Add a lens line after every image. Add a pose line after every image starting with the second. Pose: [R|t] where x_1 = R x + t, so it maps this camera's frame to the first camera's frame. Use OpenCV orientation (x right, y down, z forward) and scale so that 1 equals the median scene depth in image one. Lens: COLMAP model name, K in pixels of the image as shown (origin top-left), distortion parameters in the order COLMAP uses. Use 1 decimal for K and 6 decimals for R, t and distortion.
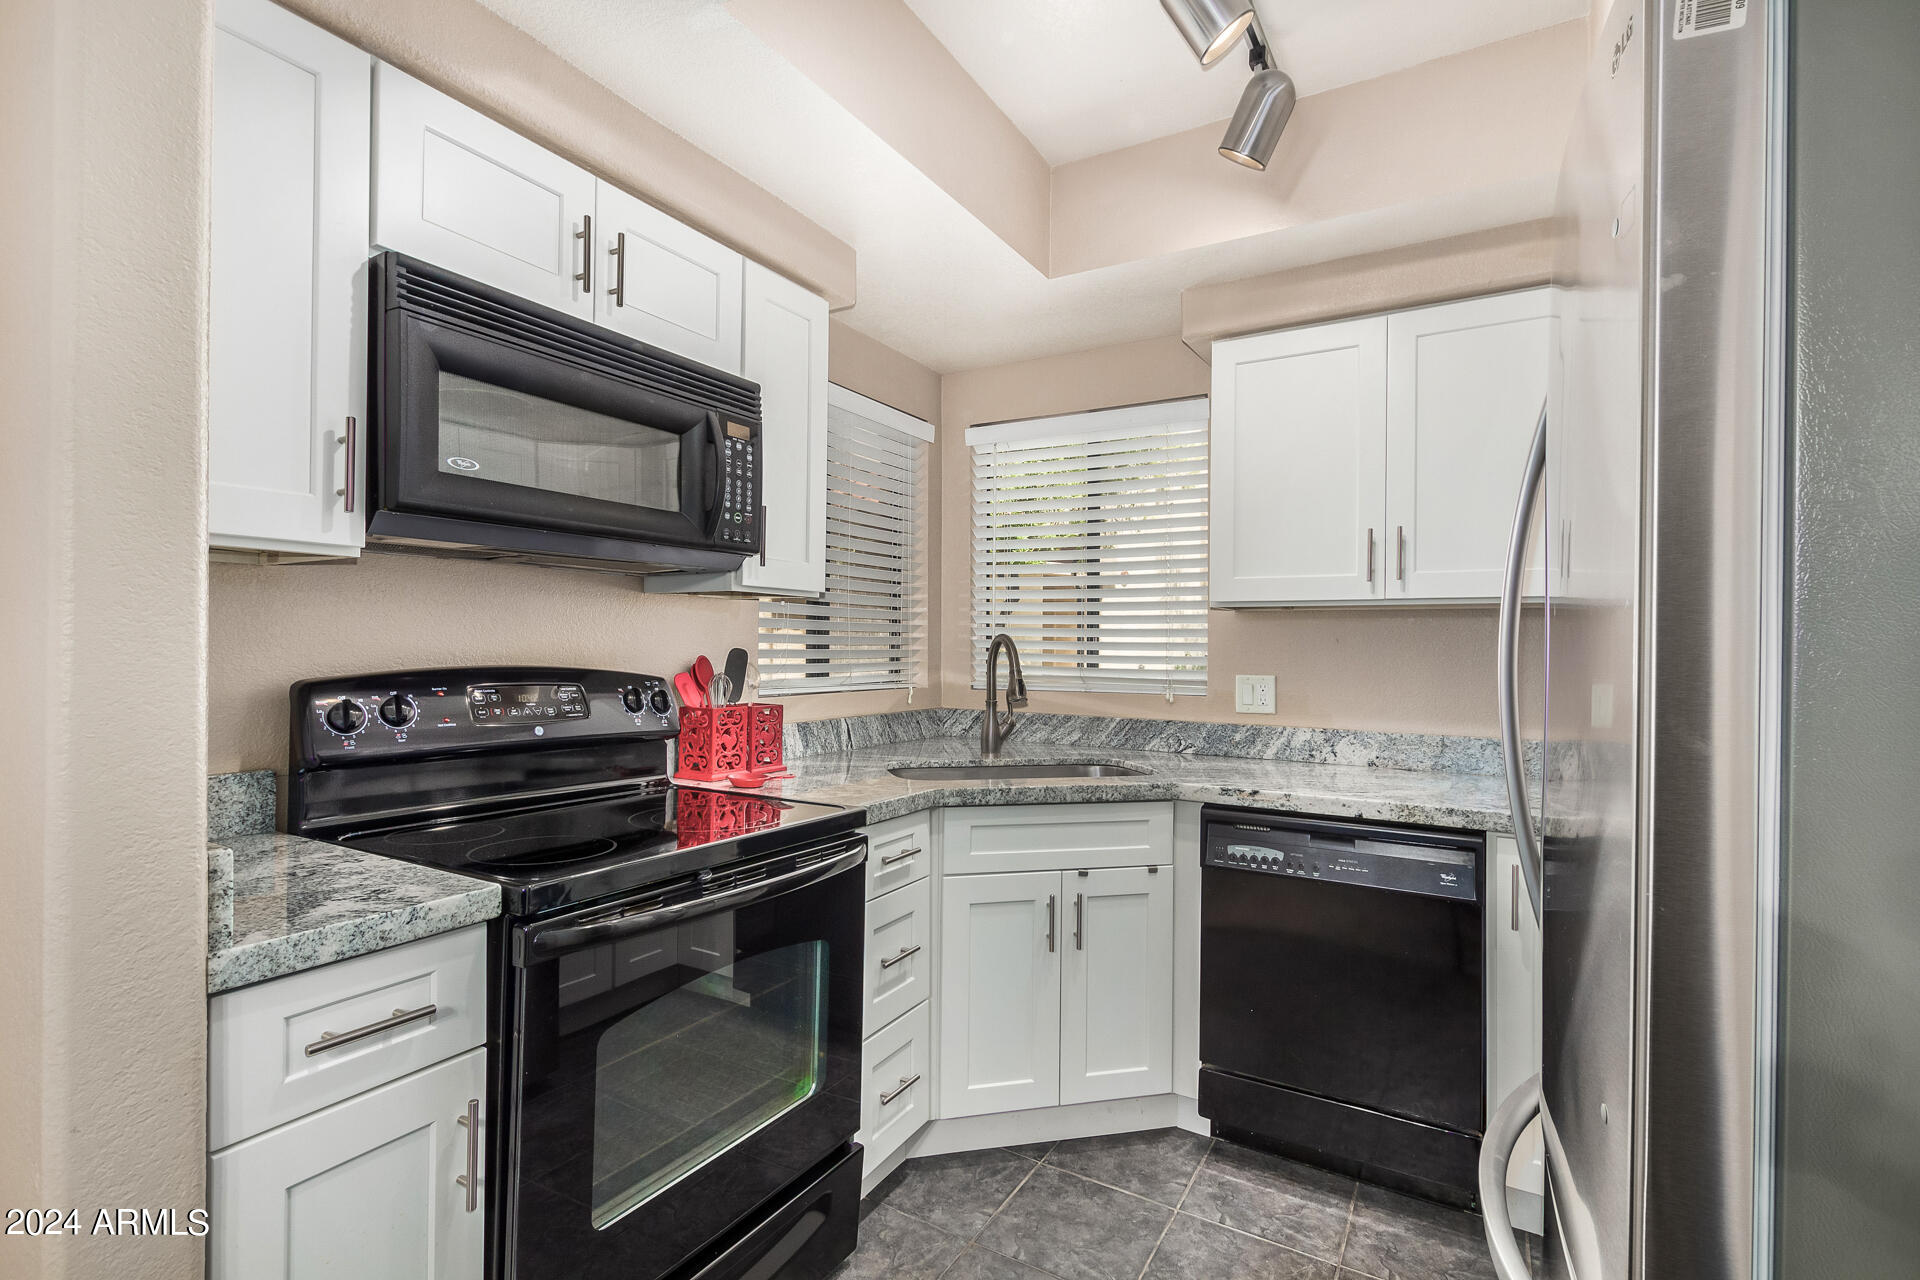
lens RADIAL K [[882.2, 0, 963.7], [0, 882.2, 643.4], [0, 0, 1]] dist [0.008659, -0.001092]
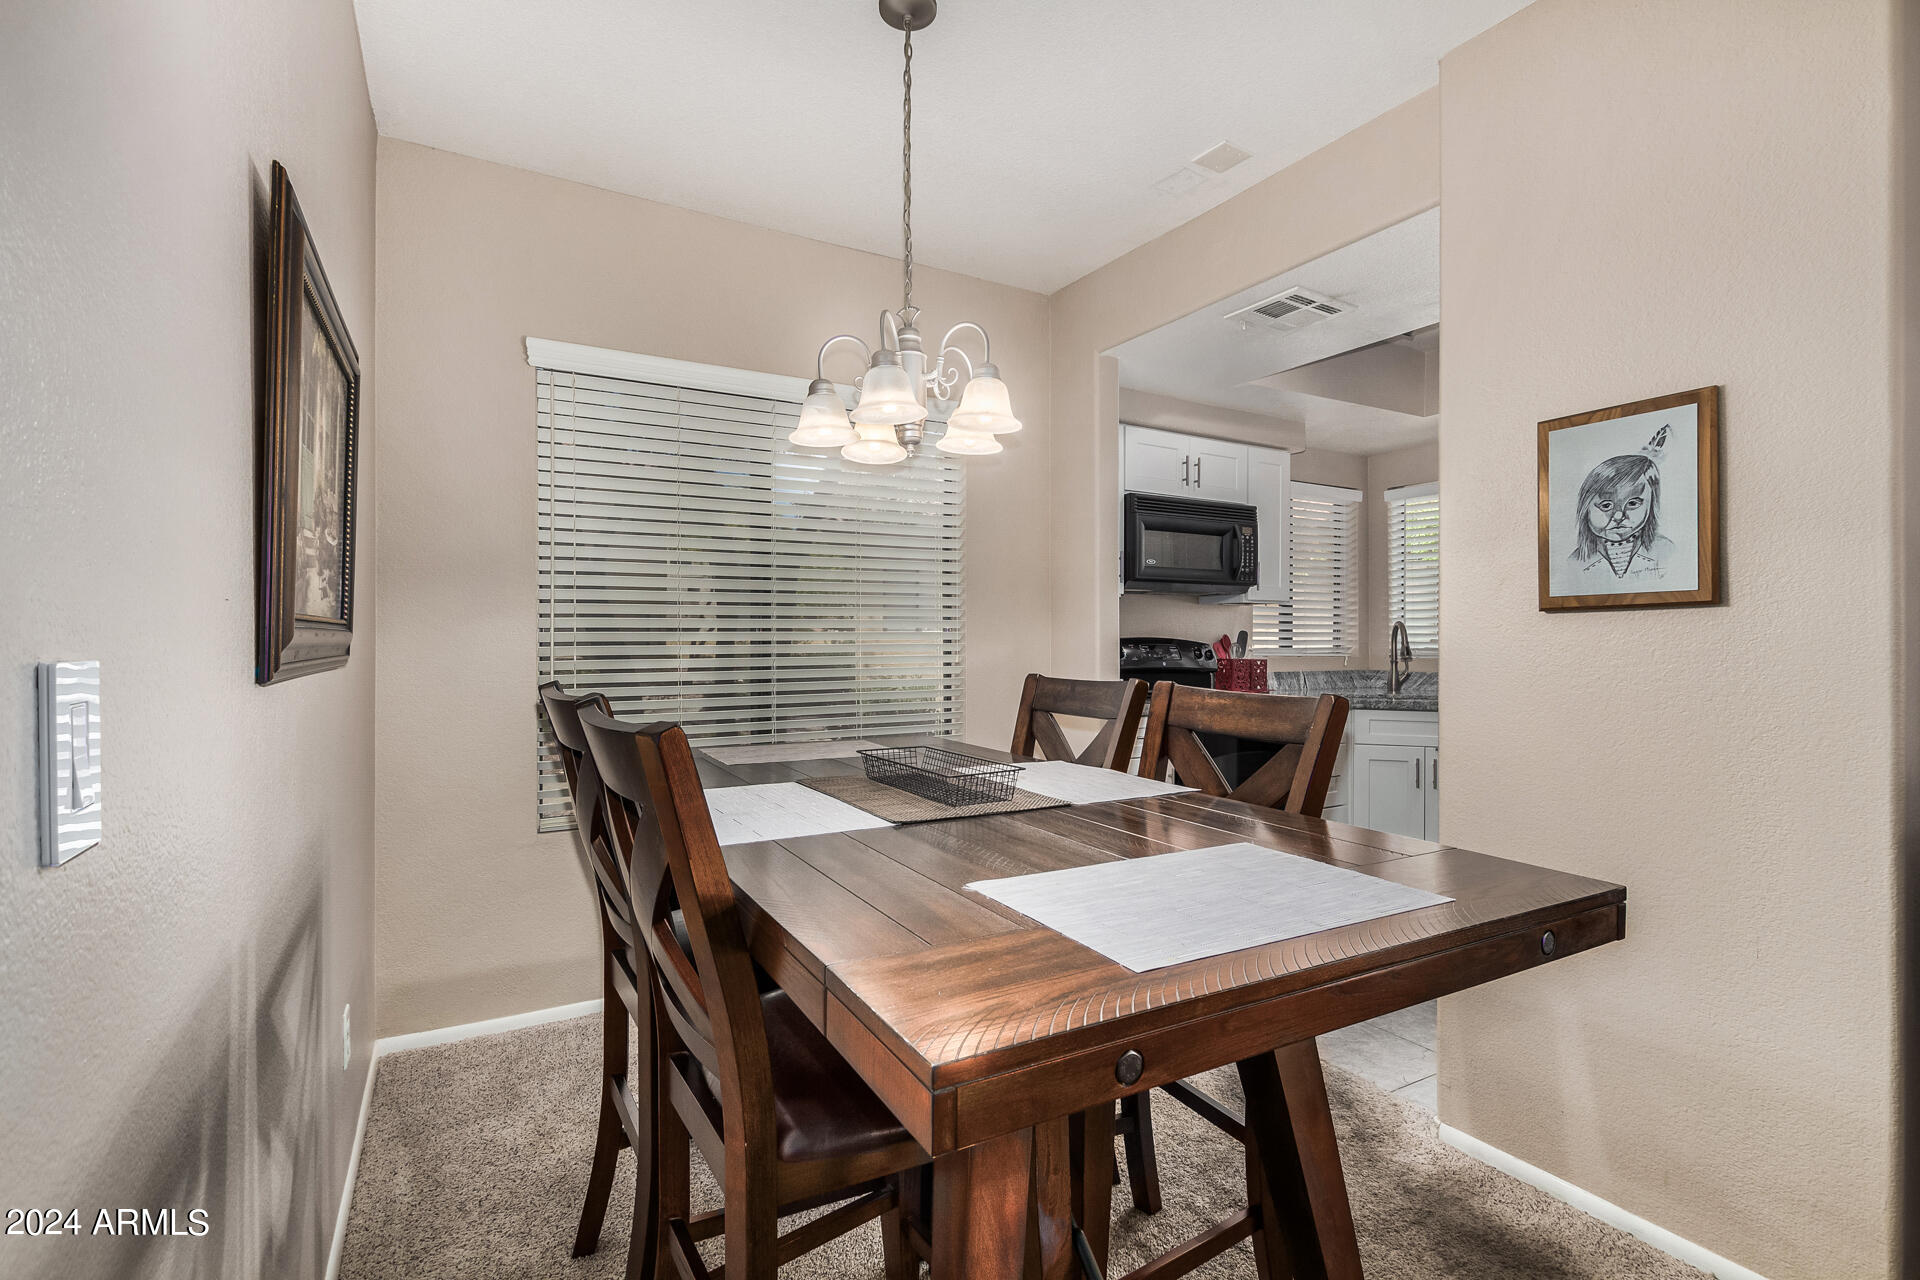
lens RADIAL K [[882.2, 0, 955.8], [0, 882.2, 635.7], [0, 0, 1]] dist [0.008659, -0.001092]
pose [[0.868050, -0.008228, -0.496408, 0.180593], [0.004842, 0.999955, -0.008107, 0.032107], [0.496453, 0.004634, 0.868051, -1.118787]]
